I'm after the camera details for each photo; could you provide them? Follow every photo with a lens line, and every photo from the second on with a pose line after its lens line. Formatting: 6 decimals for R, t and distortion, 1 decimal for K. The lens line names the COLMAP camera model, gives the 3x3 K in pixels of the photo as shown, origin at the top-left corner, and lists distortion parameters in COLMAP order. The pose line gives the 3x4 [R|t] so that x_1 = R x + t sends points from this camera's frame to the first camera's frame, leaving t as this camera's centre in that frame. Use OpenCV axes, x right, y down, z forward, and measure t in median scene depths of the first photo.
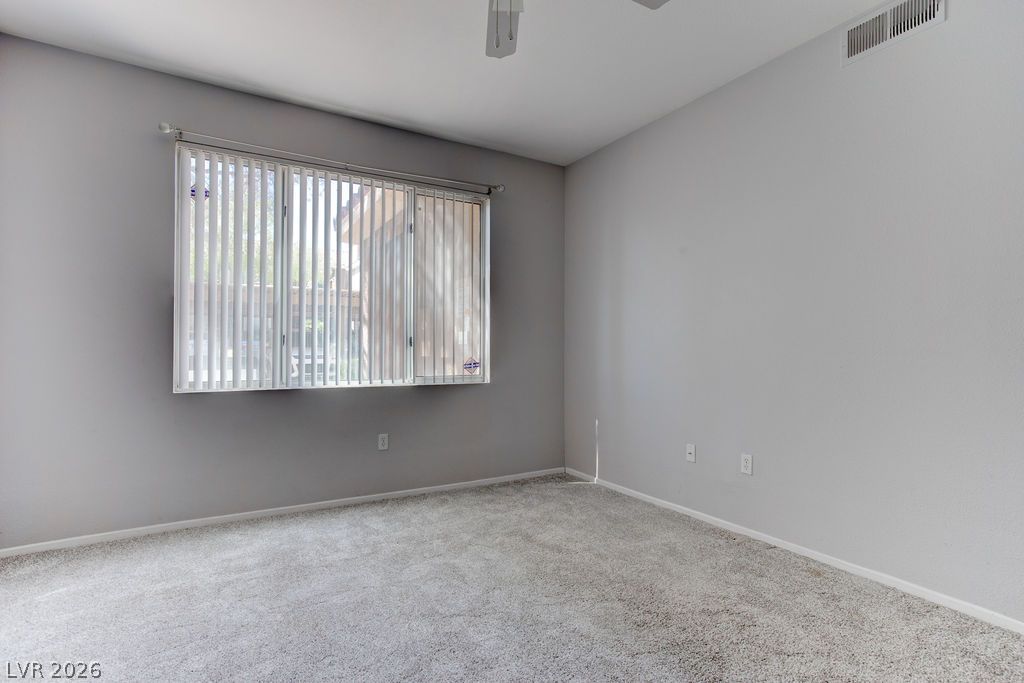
lens RADIAL K [[502.1, 0, 516.9], [0, 502.1, 339.2], [0, 0, 1]] dist [-0.038569, 0.023966]
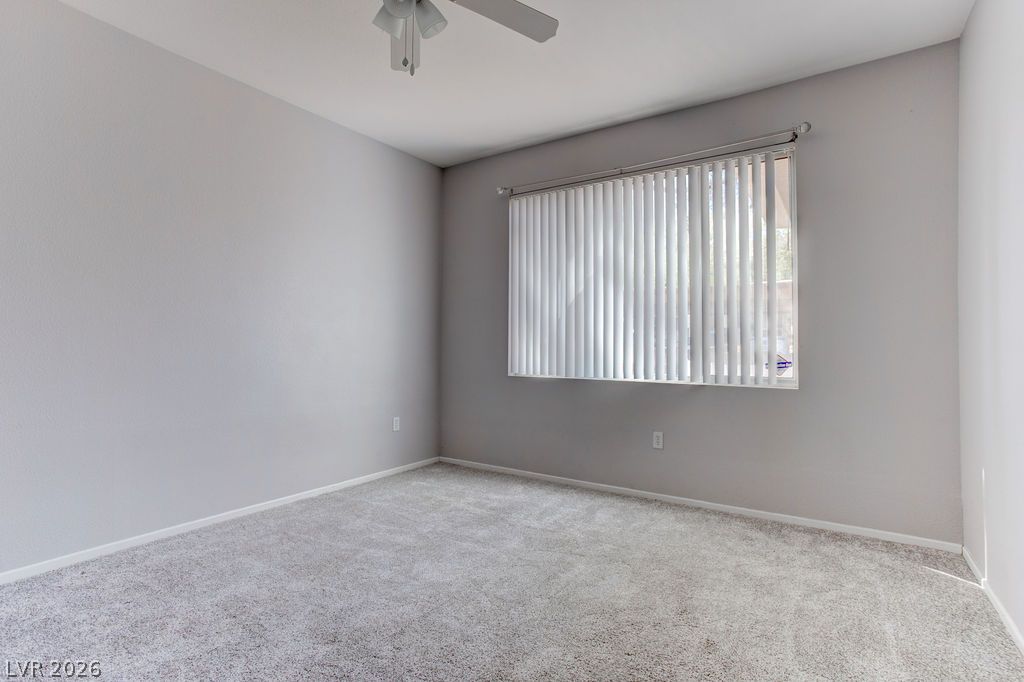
lens RADIAL K [[502.1, 0, 521.0], [0, 502.1, 326.6], [0, 0, 1]] dist [-0.038569, 0.023966]
pose [[0.426042, -0.032930, -0.904104, 0.535430], [0.015923, 0.999456, -0.028899, 0.010018], [0.904563, -0.002084, 0.426334, 0.371276]]
